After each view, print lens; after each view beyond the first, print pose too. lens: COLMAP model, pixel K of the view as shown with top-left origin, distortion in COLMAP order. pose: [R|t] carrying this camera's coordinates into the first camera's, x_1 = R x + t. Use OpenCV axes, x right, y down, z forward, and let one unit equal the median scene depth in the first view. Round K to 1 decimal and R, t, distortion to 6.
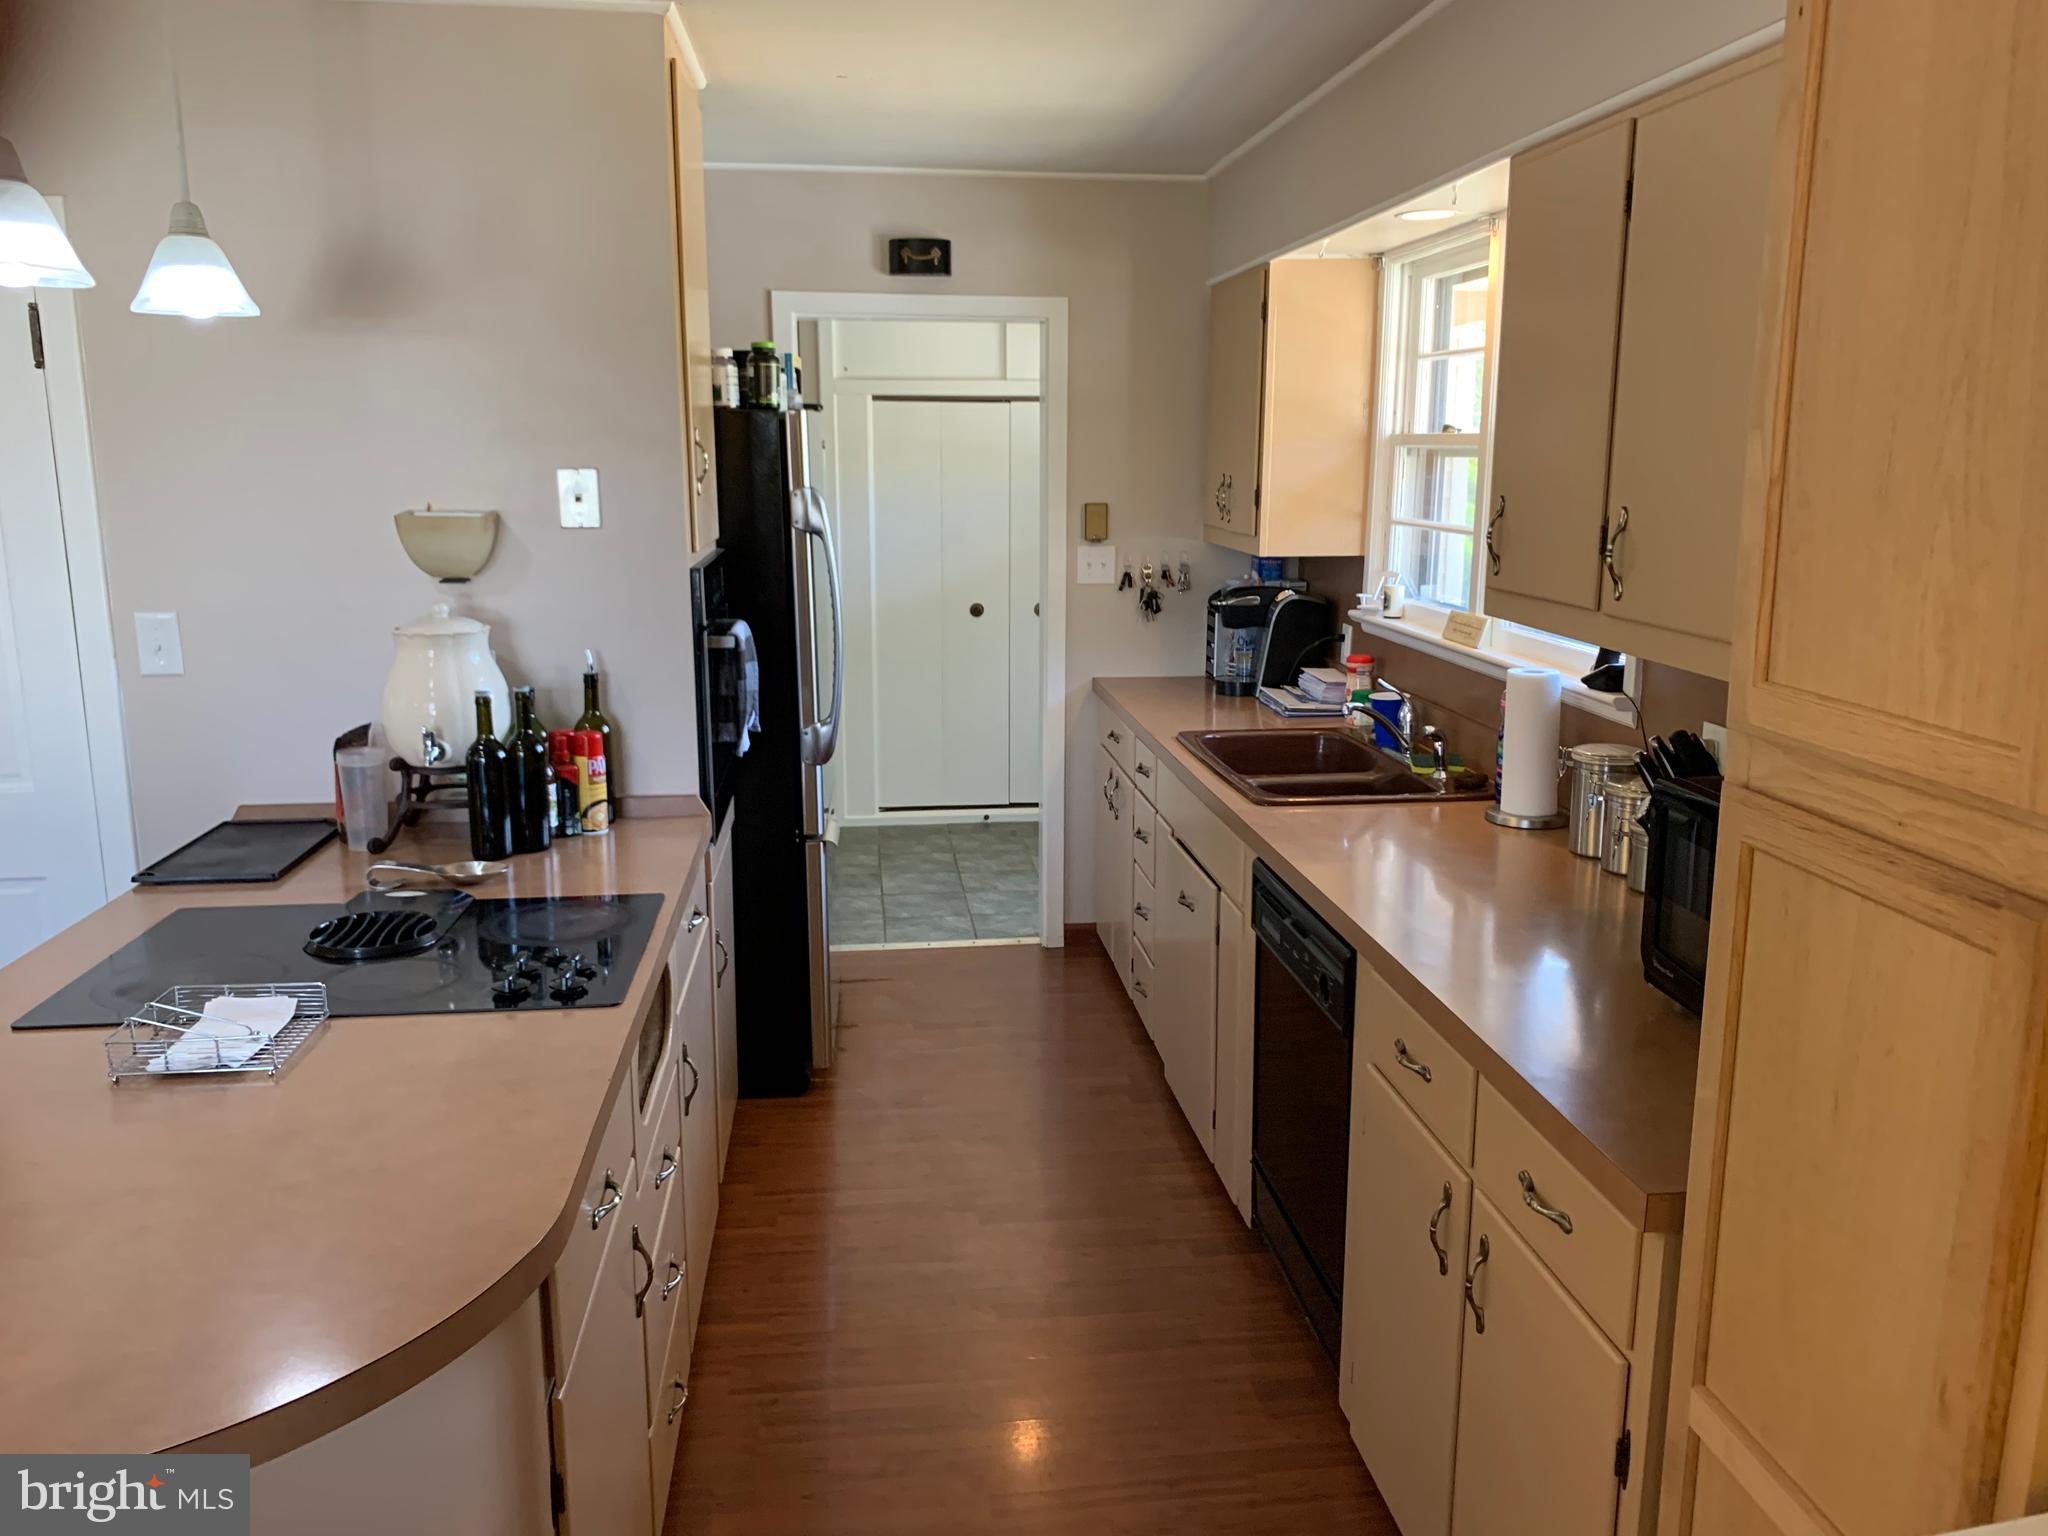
lens RADIAL K [[1566.1, 0, 1024.2], [0, 1566.1, 691.3], [0, 0, 1]] dist [0.118796, 0.001434]
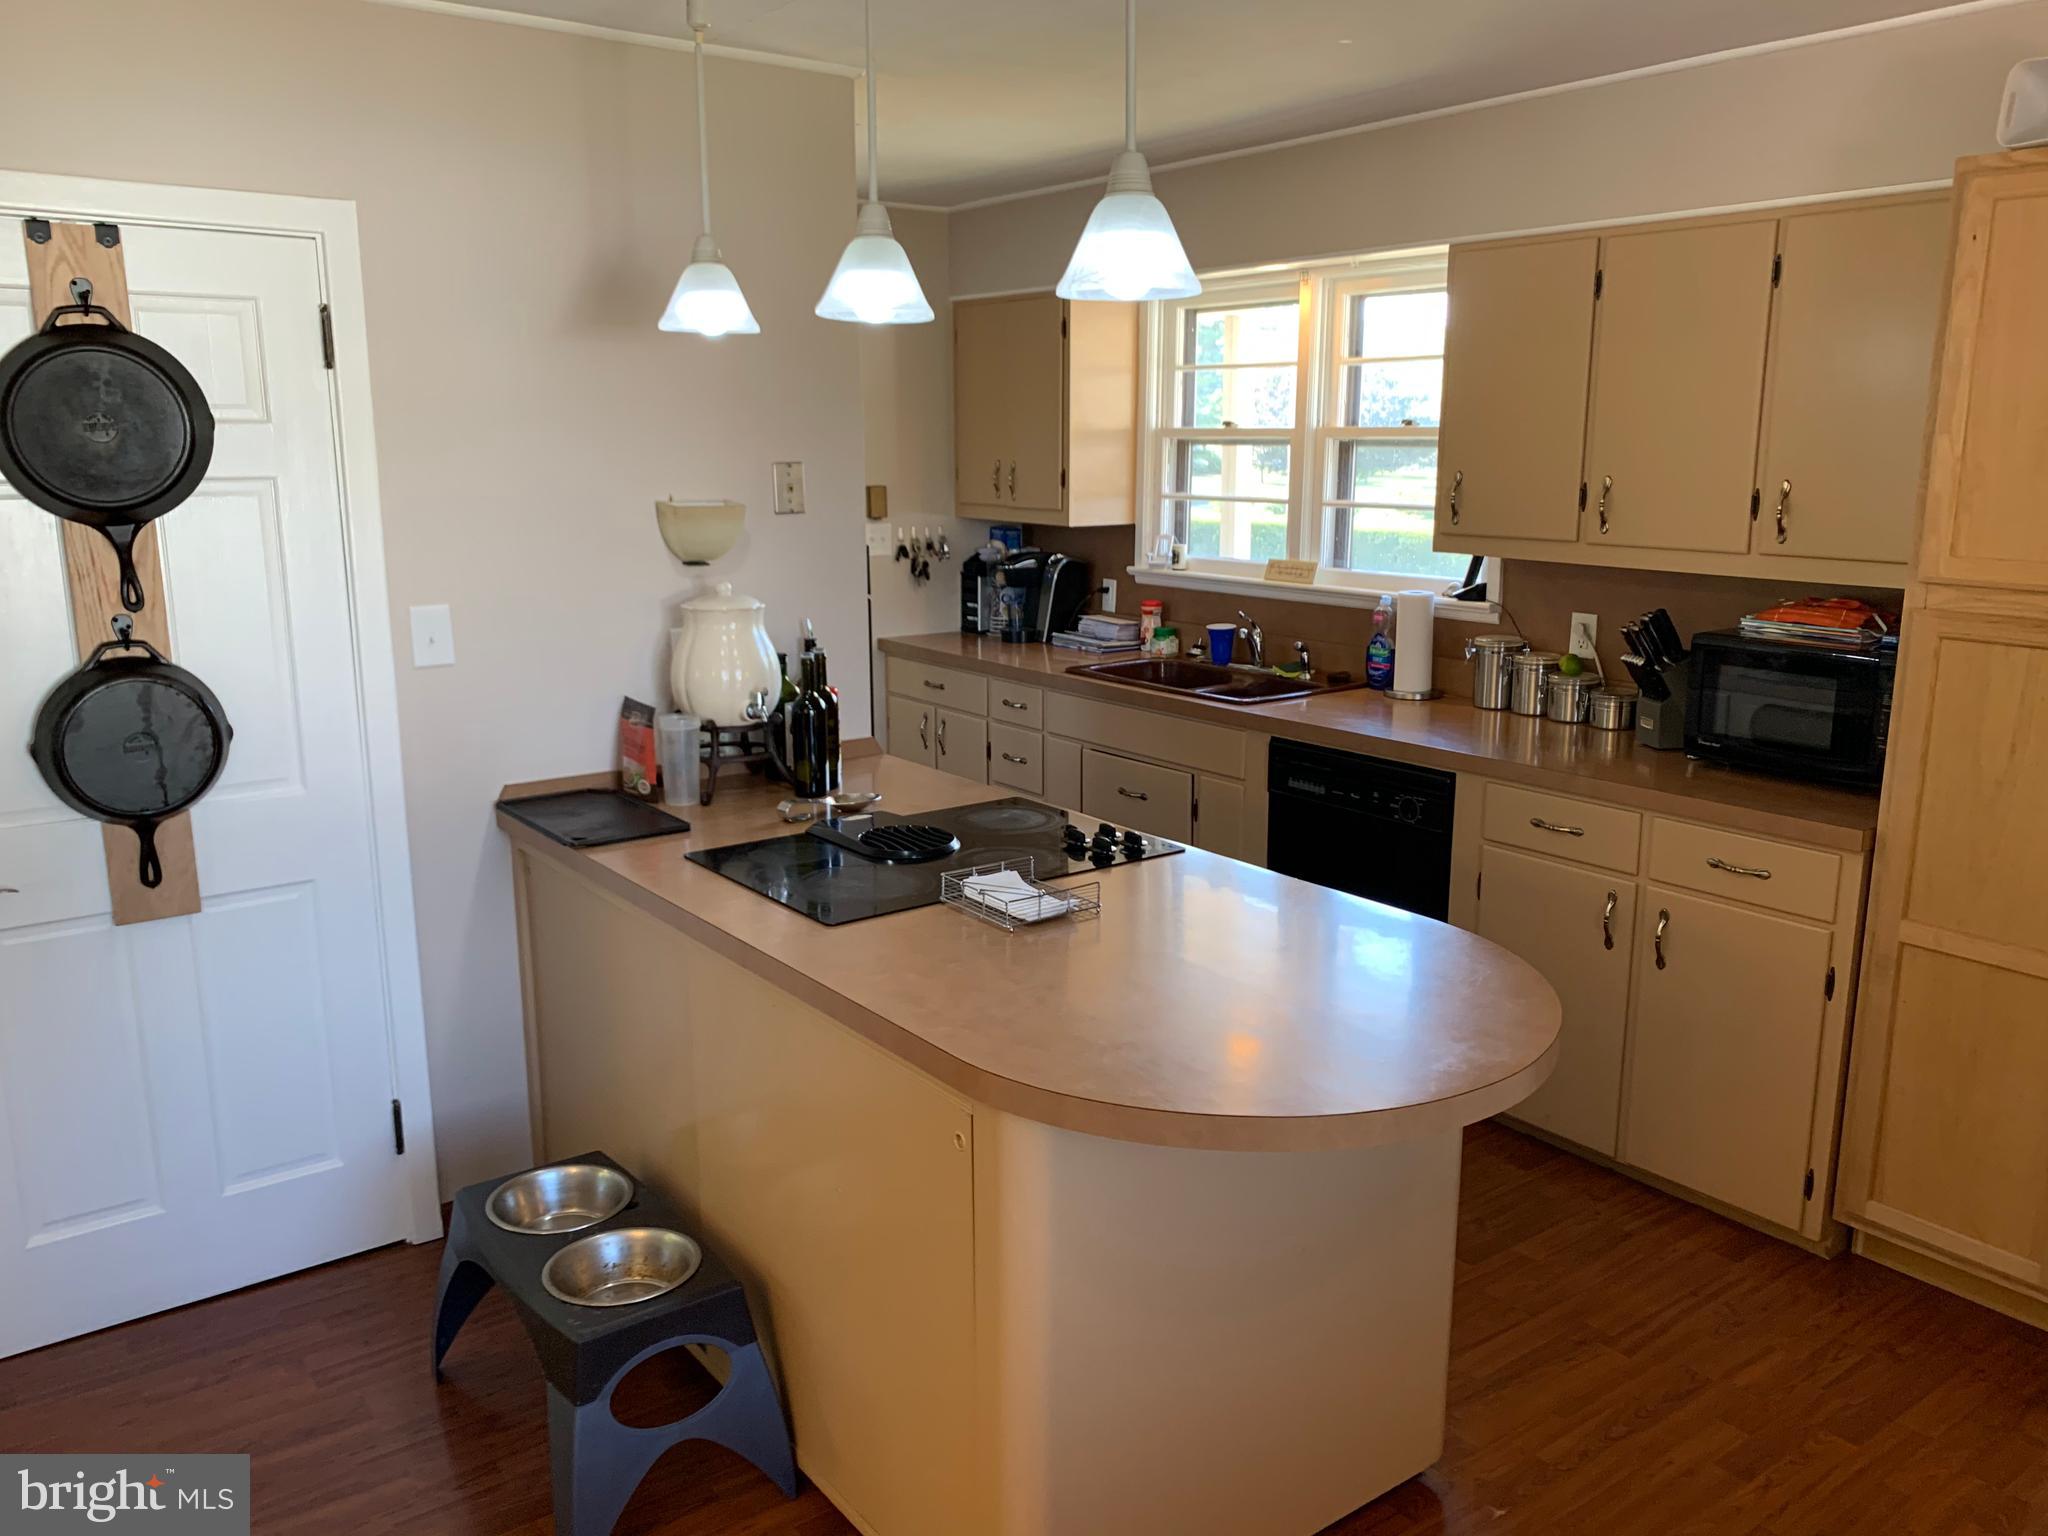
lens RADIAL K [[1541.2, 0, 1024.0], [0, 1541.2, 768.0], [0, 0, 1]] dist [0.060690, -0.004788]
pose [[0.856237, -0.108681, 0.505021, -0.581438], [0.077990, 0.993609, 0.081598, 0.002315], [-0.510662, -0.030481, 0.859241, -0.044731]]
